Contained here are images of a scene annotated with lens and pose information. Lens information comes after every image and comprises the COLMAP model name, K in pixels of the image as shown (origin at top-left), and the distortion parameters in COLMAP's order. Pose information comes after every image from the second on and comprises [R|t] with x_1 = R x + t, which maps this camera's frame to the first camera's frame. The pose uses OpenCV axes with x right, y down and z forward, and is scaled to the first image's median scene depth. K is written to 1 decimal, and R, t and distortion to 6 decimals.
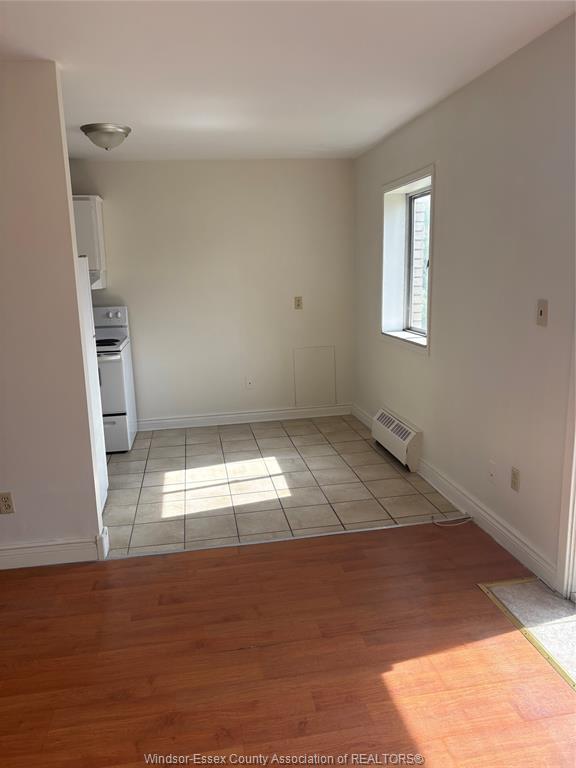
lens RADIAL K [[570.5, 0, 288.0], [0, 570.5, 384.0], [0, 0, 1]] dist [0.012595, 0.002521]
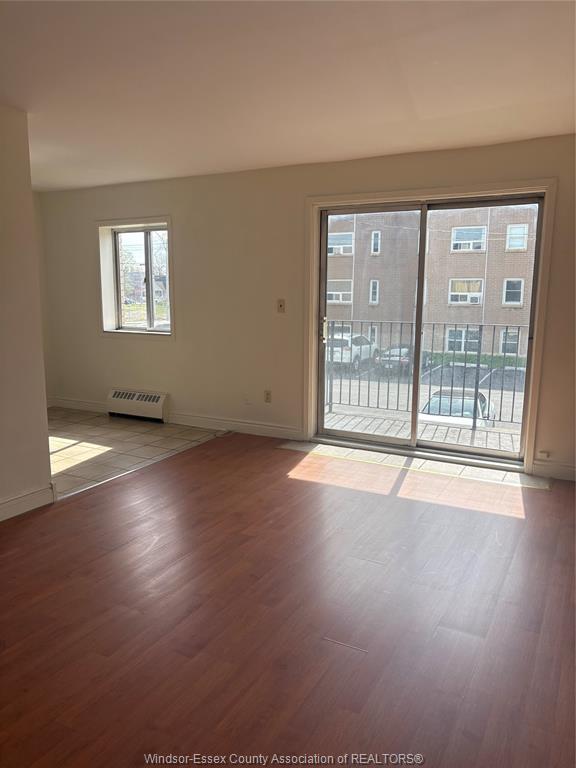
lens RADIAL K [[570.5, 0, 288.0], [0, 570.5, 384.0], [0, 0, 1]] dist [0.012595, 0.002521]
pose [[0.605637, -0.096359, 0.789885, -0.728159], [0.135318, 0.990655, 0.017098, 0.074088], [-0.784151, 0.096530, 0.613016, -0.141045]]
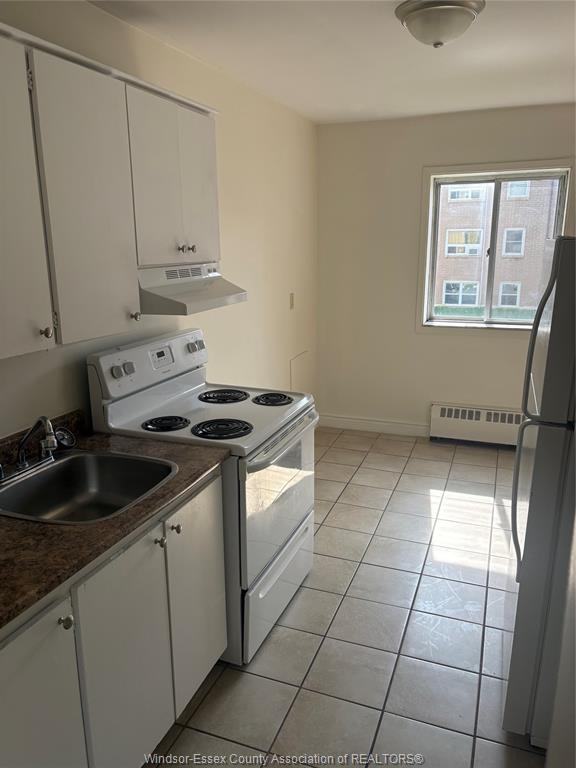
lens RADIAL K [[568.2, 0, 273.2], [0, 568.2, 378.1], [0, 0, 1]] dist [-0.002293, -0.001078]
pose [[0.527751, -0.177900, 0.830560, -0.879002], [0.173277, 0.979807, 0.099765, -0.164343], [-0.831537, 0.091266, 0.547920, 0.814470]]
